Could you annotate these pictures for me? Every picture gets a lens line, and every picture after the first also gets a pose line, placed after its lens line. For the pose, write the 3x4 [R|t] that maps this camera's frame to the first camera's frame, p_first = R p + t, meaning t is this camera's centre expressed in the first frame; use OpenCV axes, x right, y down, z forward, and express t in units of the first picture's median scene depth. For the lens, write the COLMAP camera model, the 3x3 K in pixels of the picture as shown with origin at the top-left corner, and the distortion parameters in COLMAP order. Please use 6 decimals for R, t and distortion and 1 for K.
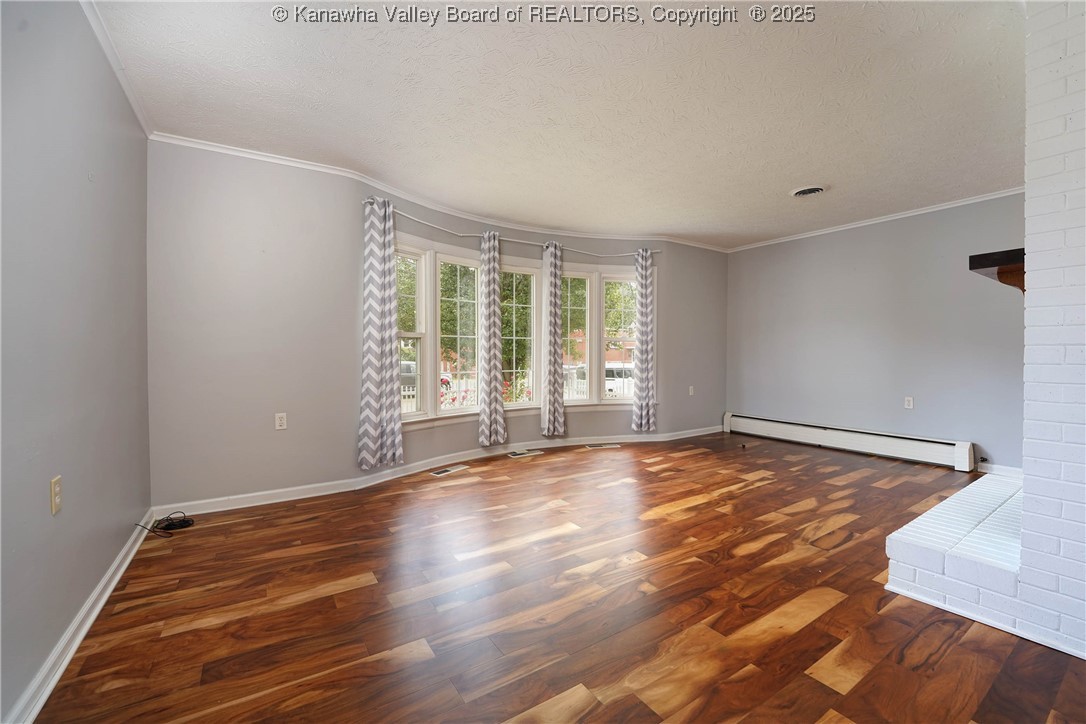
lens RADIAL K [[440.7, 0, 544.6], [0, 440.7, 358.3], [0, 0, 1]] dist [-0.023788, 0.001153]
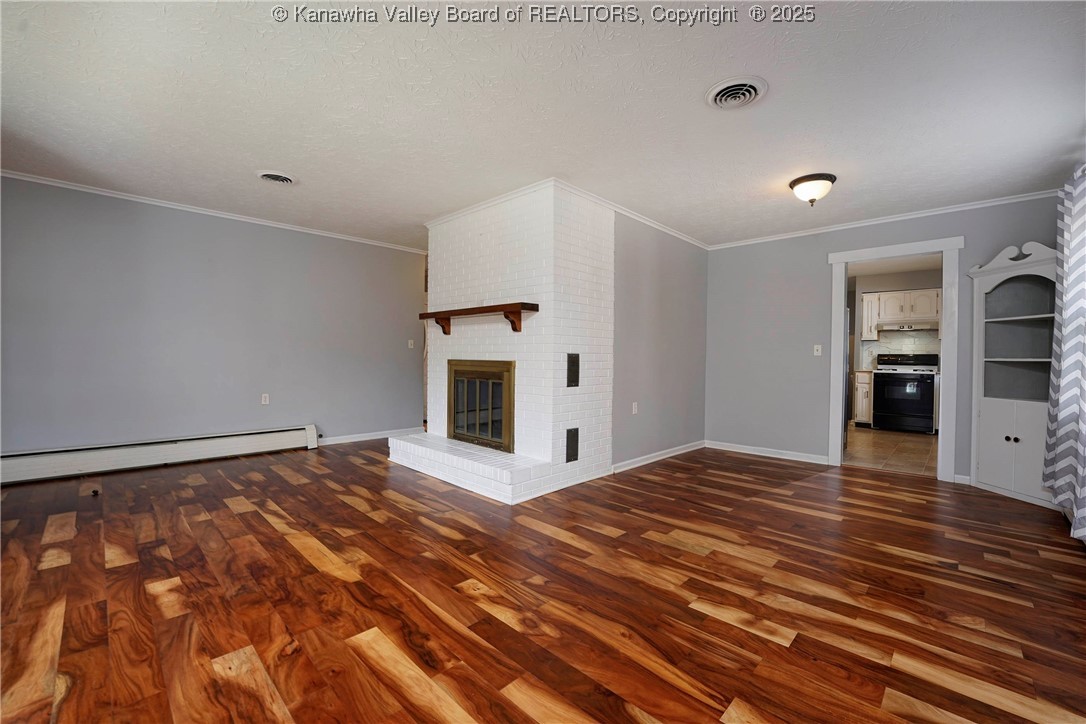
lens RADIAL K [[440.7, 0, 544.3], [0, 440.7, 363.3], [0, 0, 1]] dist [-0.023788, 0.001153]
pose [[-0.213584, -0.017061, 0.976776, -0.543693], [-0.003386, 0.999854, 0.016723, -0.008585], [-0.976919, 0.000264, -0.213610, 0.835946]]
